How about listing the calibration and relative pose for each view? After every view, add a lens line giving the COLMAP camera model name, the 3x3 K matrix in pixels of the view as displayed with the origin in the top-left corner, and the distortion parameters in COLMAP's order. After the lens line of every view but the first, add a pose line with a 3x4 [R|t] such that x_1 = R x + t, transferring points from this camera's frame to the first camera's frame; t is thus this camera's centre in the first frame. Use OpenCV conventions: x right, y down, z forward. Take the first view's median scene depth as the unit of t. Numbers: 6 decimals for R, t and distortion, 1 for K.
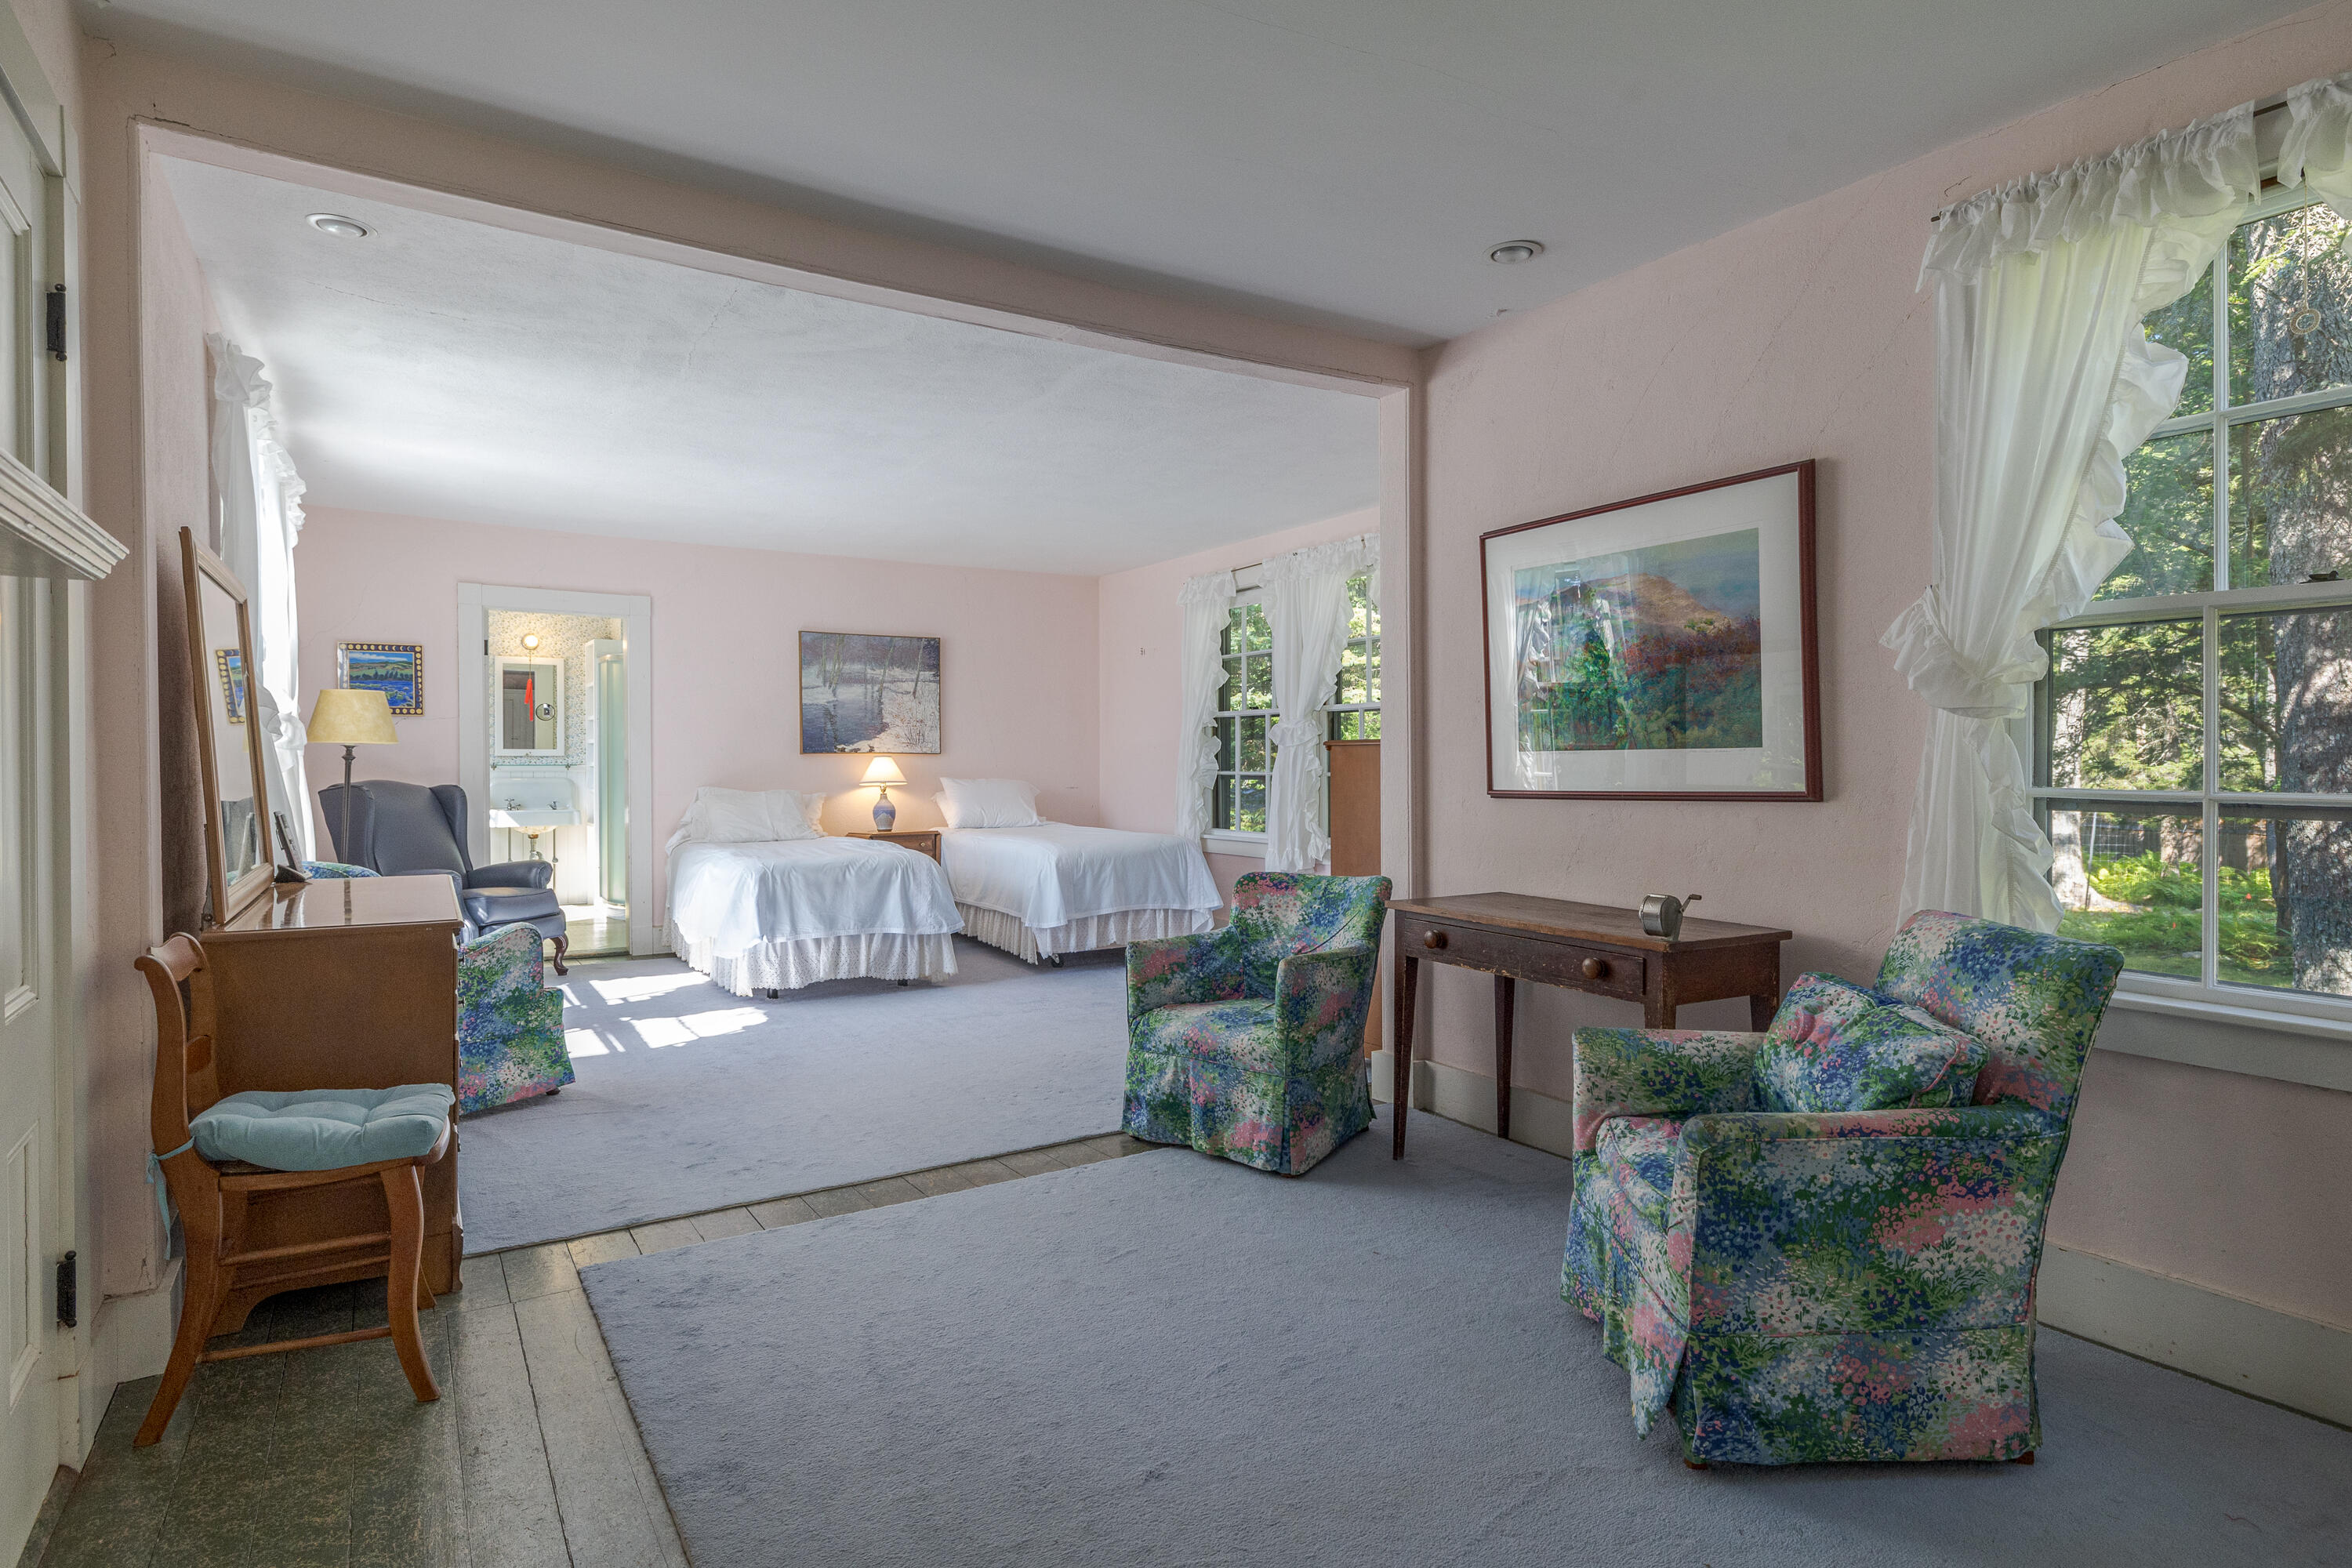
lens RADIAL K [[1236.0, 0, 1176.0], [0, 1236.0, 784.0], [0, 0, 1]] dist [0.000078, -0.000006]
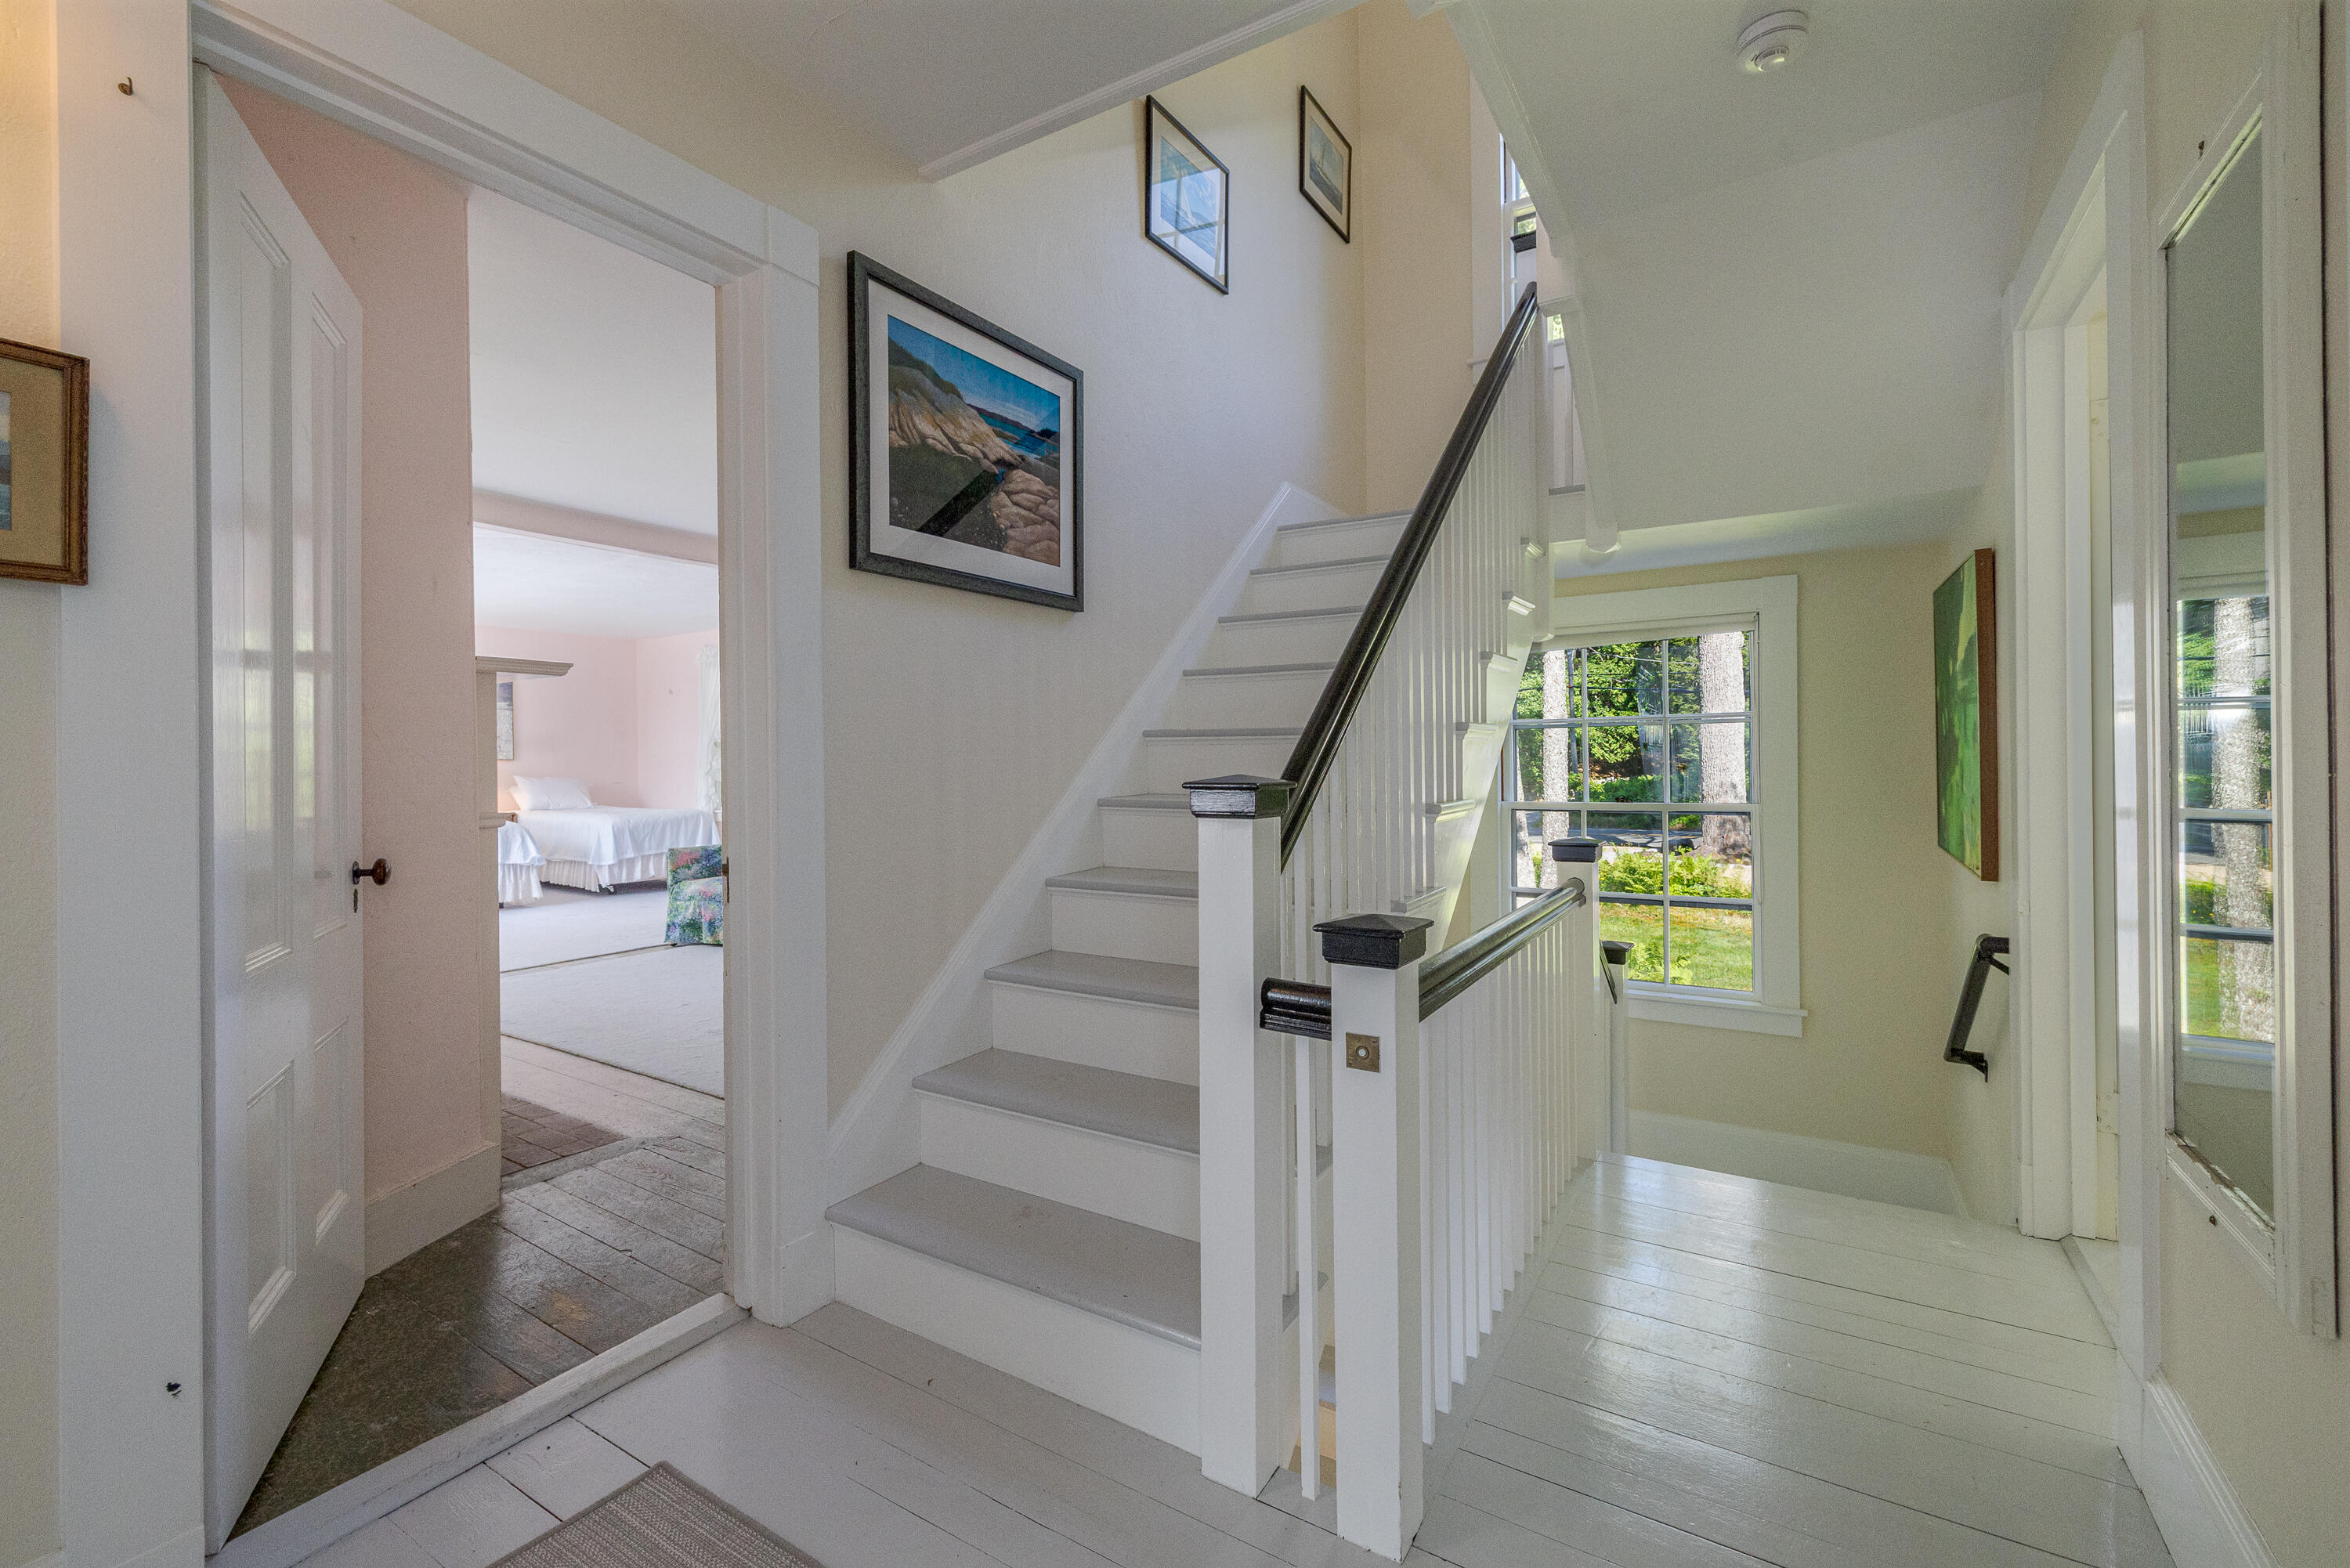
lens RADIAL K [[1002.2, 0, 1171.5], [0, 1002.2, 758.2], [0, 0, 1]] dist [-0.000743, -0.000011]
pose [[0.904307, -0.011917, 0.426715, 0.005258], [0.022922, 0.999524, -0.020662, 0.019531], [-0.426266, 0.028466, 0.904150, -0.482761]]
